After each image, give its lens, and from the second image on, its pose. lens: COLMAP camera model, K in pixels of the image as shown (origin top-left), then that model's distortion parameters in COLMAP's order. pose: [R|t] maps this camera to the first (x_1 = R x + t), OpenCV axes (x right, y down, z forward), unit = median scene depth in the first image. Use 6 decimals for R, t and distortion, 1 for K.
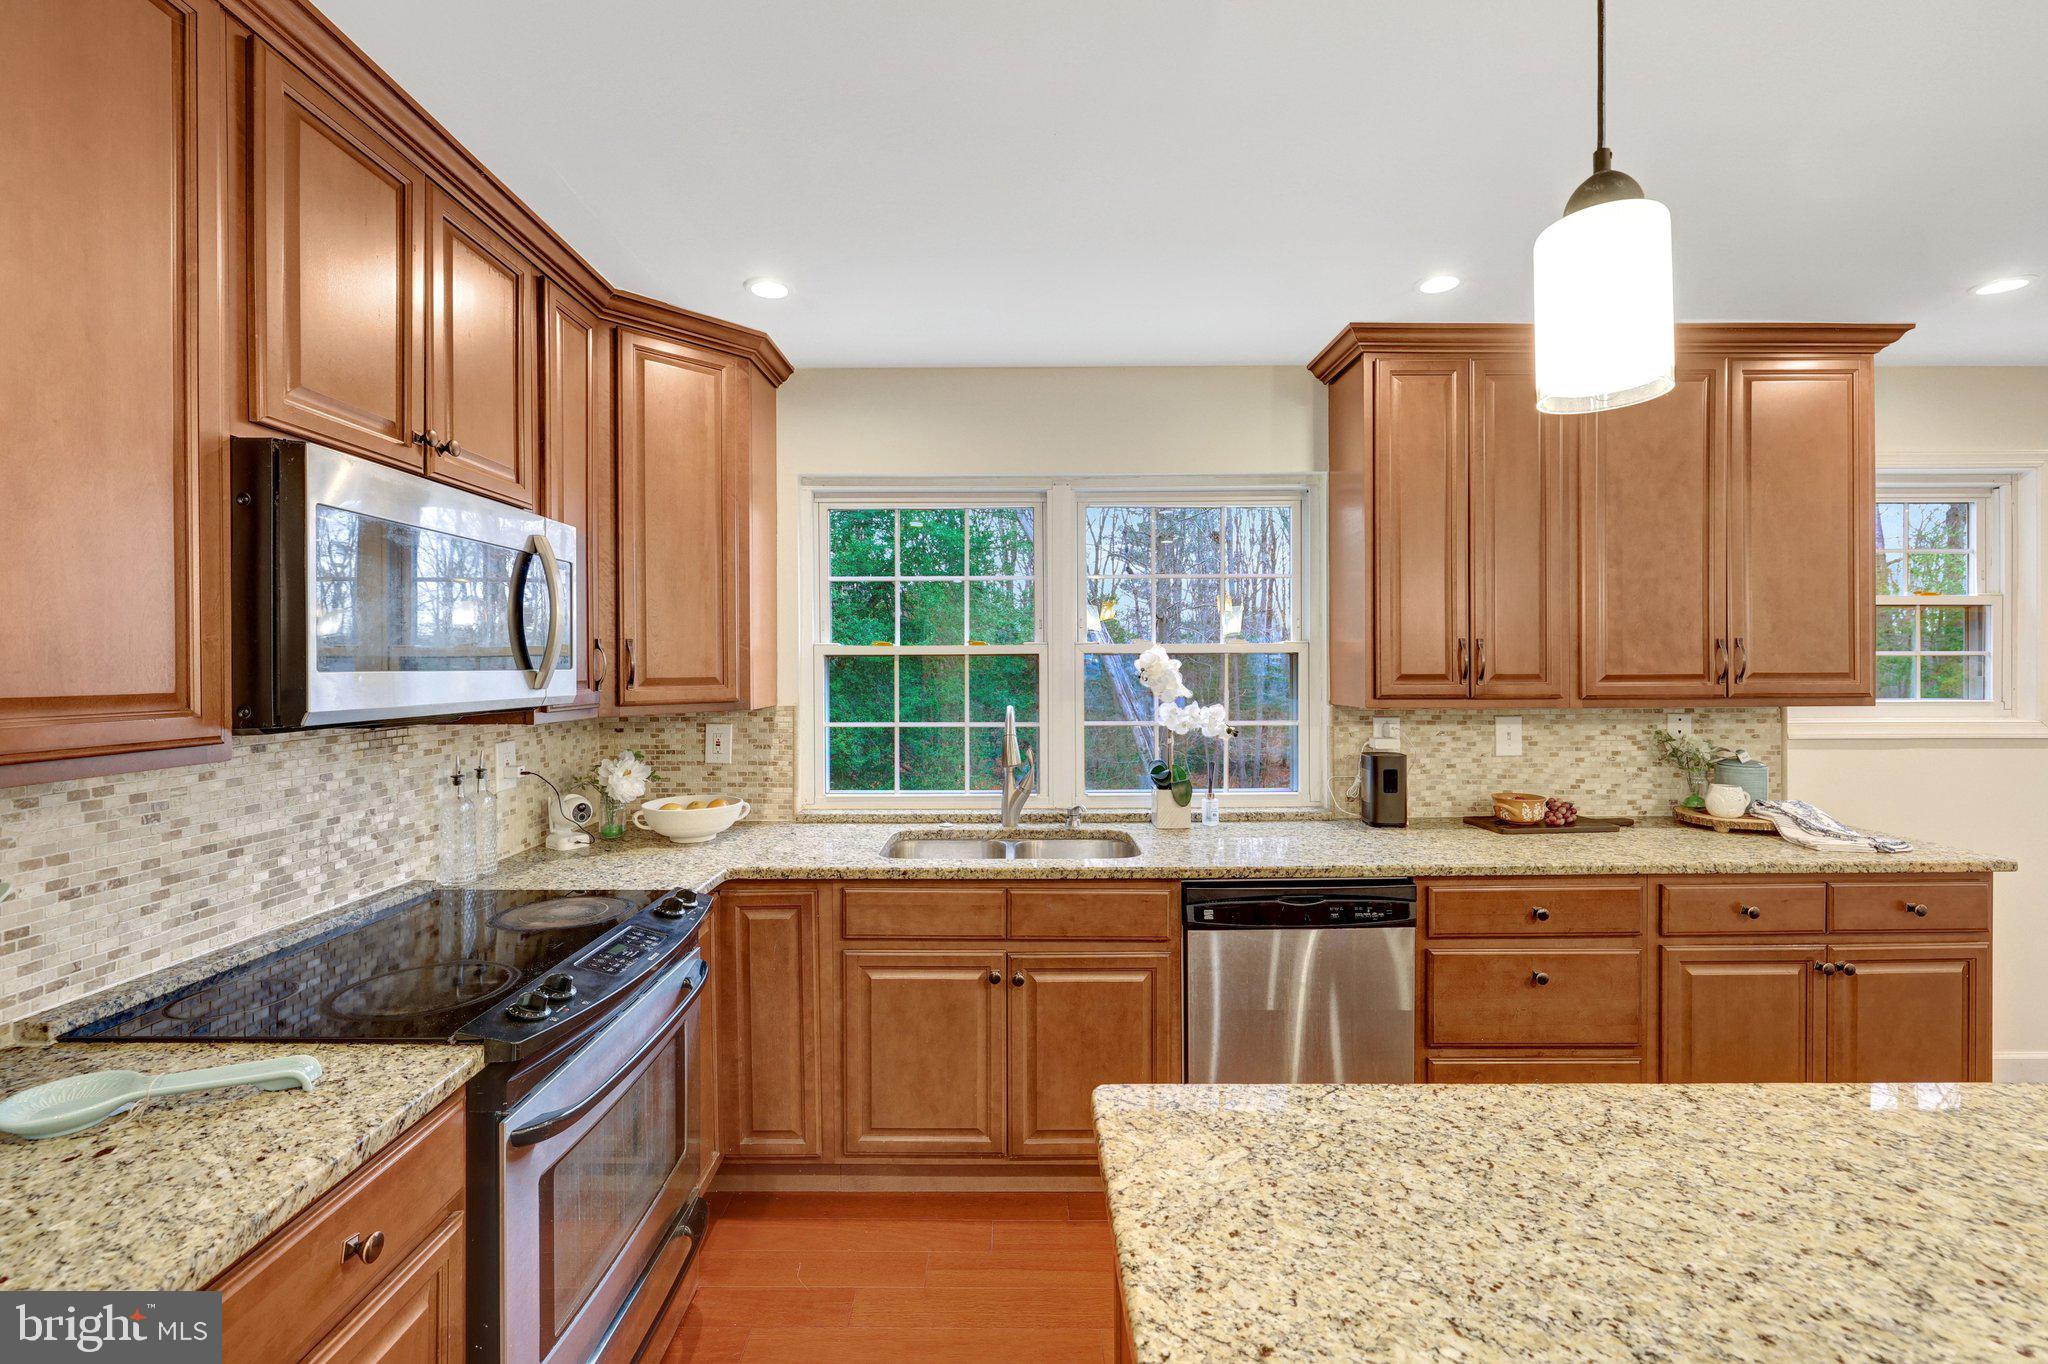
lens RADIAL K [[868.5, 0, 1014.3], [0, 868.5, 670.7], [0, 0, 1]] dist [-0.000813, -0.000587]
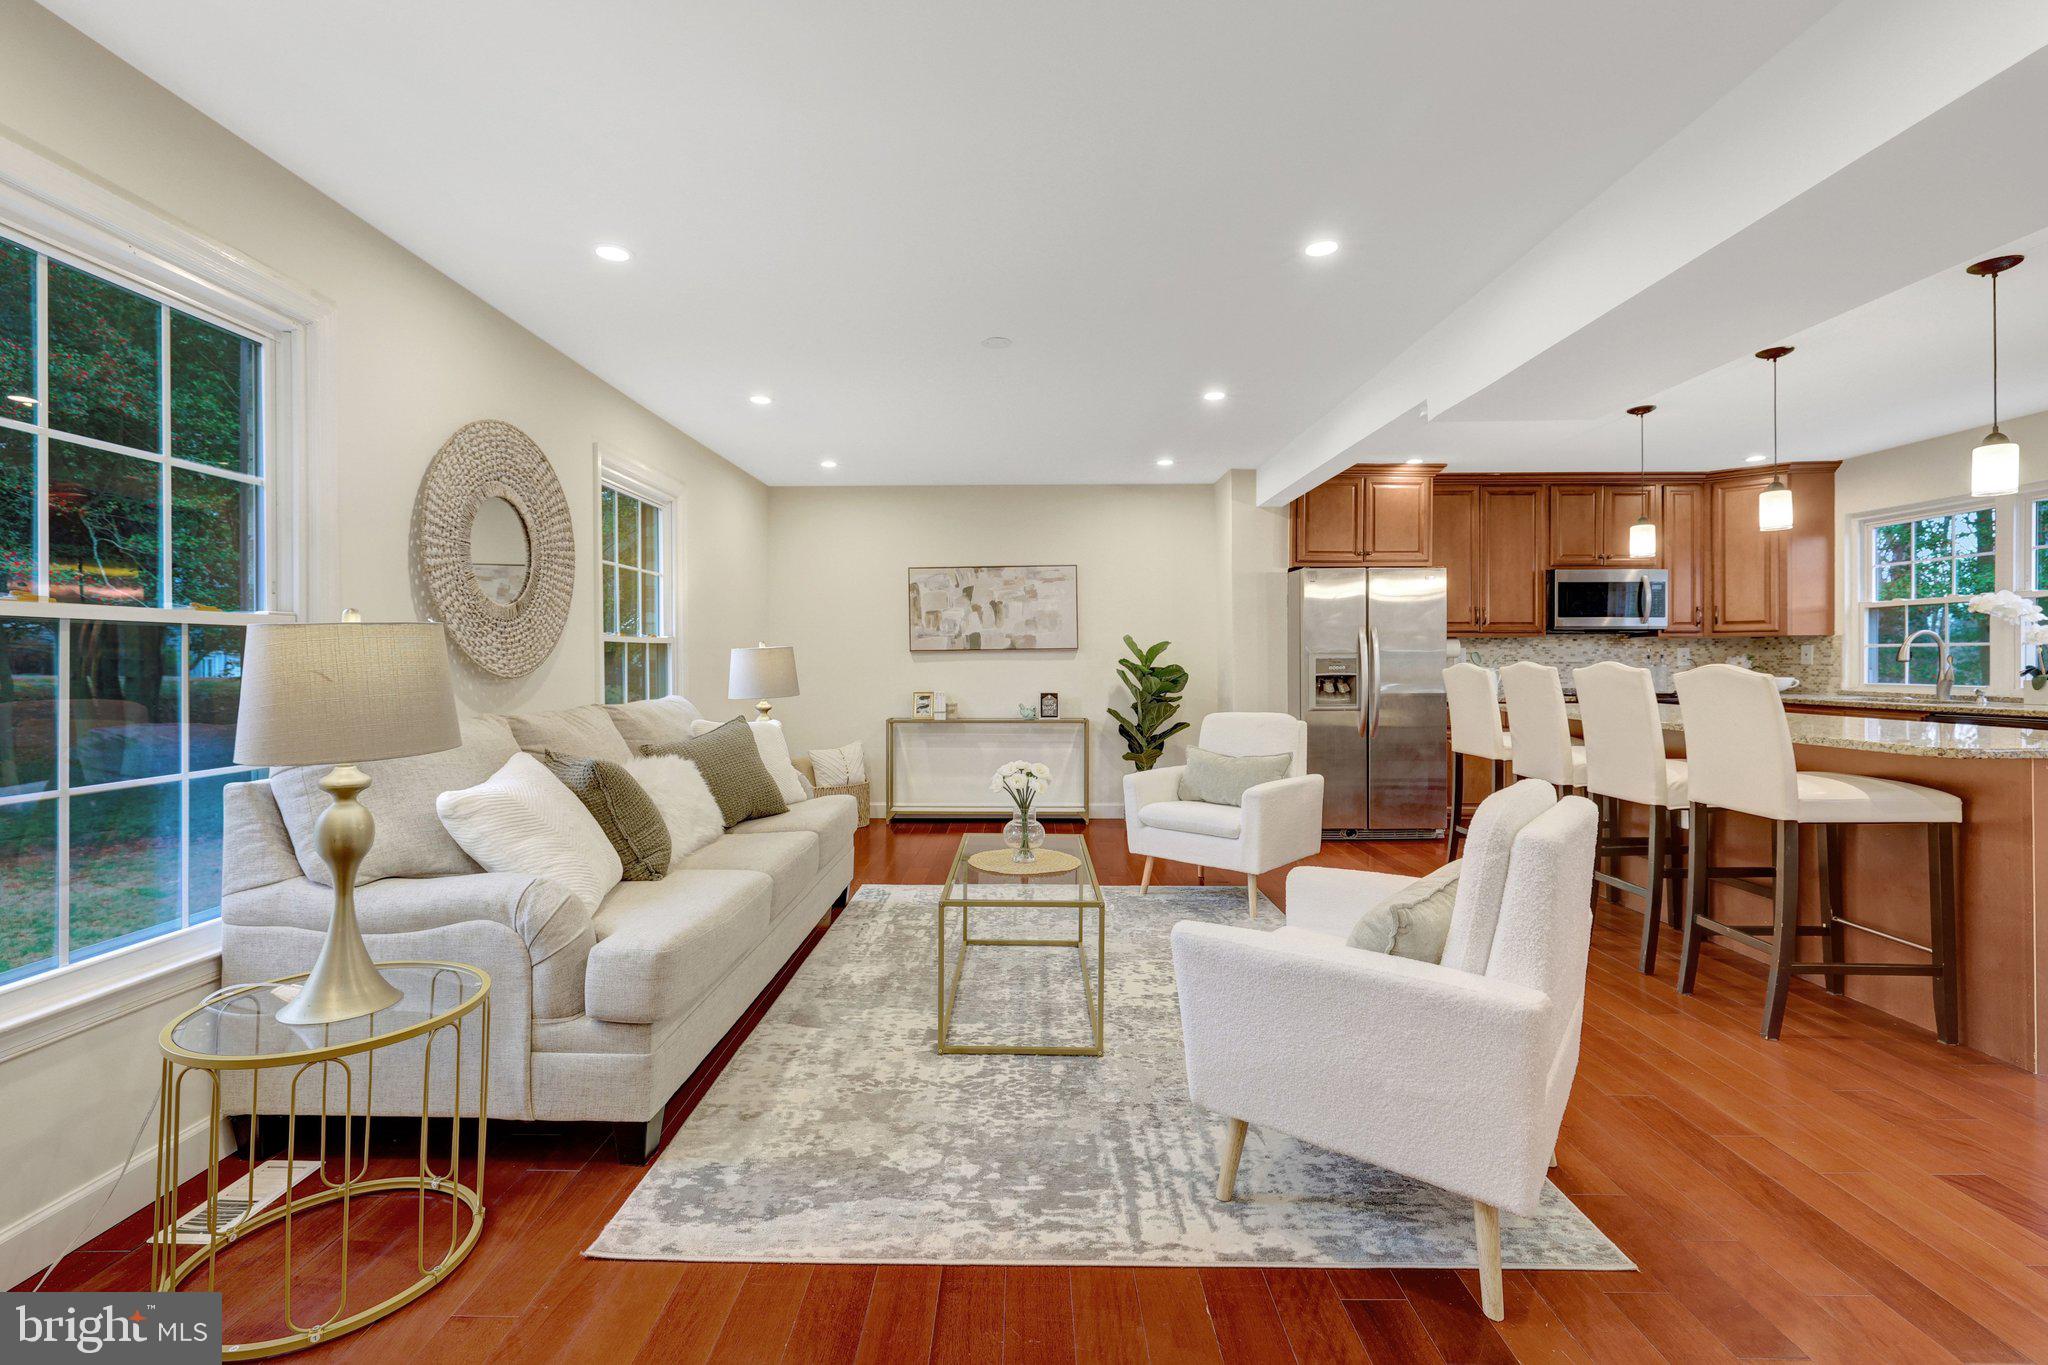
lens RADIAL K [[909.8, 0, 1013.5], [0, 909.8, 659.2], [0, 0, 1]] dist [-0.001279, 0.000215]
pose [[-0.012523, 0.002985, -0.999917, 2.123789], [-0.004187, 0.999987, 0.003037, 0.114607], [0.999913, 0.004225, -0.012510, -0.961681]]
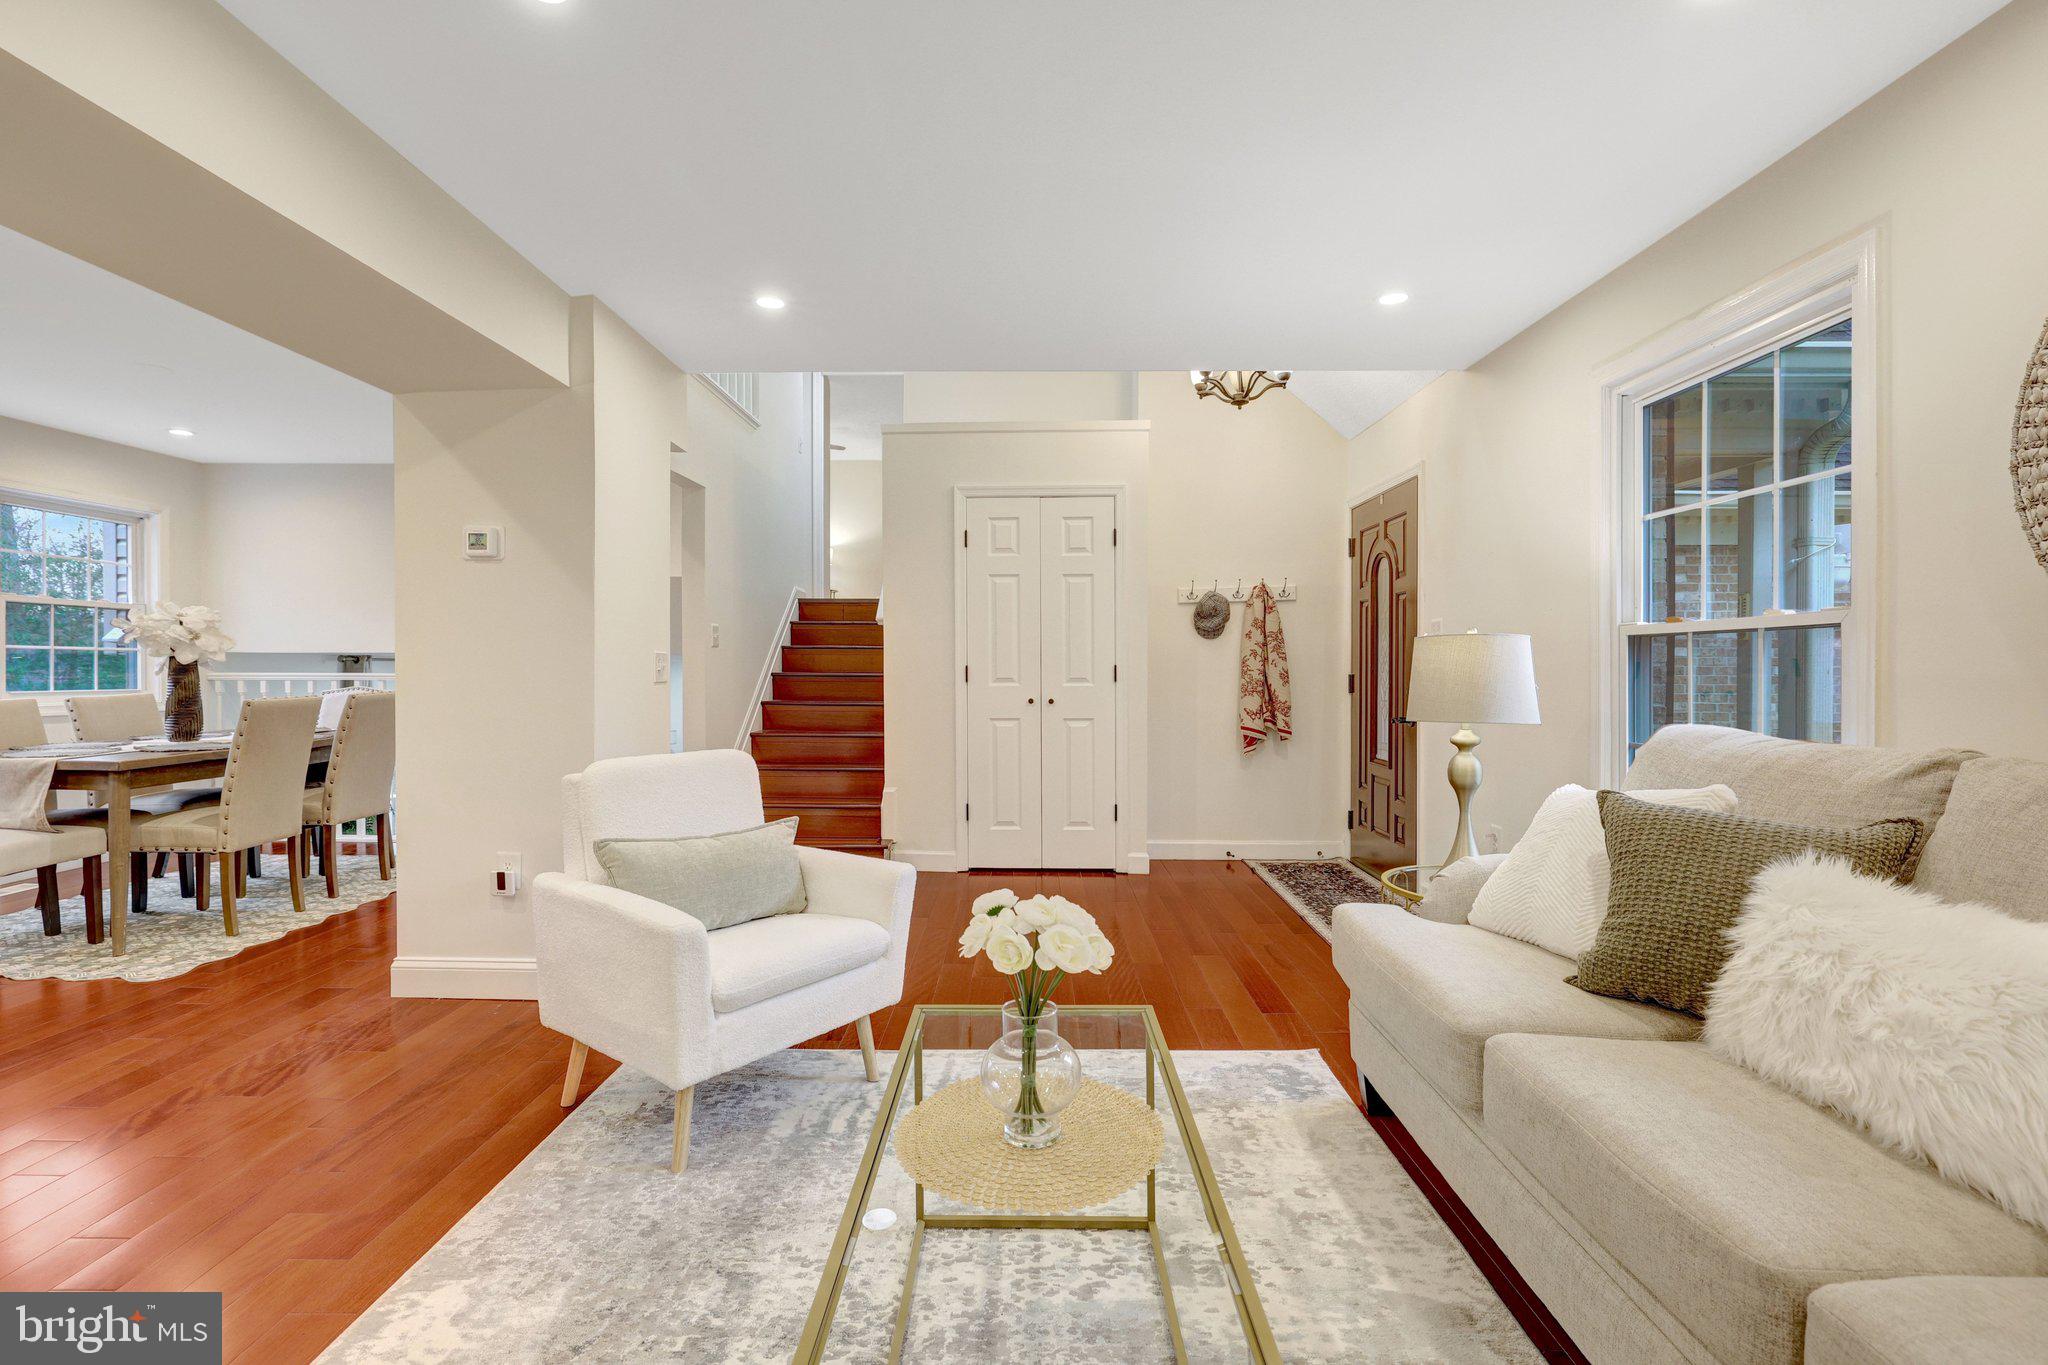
lens RADIAL K [[932.1, 0, 1010.8], [0, 932.1, 670.5], [0, 0, 1]] dist [-0.002719, -0.000334]
pose [[0.018454, 0.000414, 0.999830, 0.247379], [0.005719, 0.999984, -0.000520, 0.128574], [-0.999813, 0.005728, 0.018451, -0.961926]]
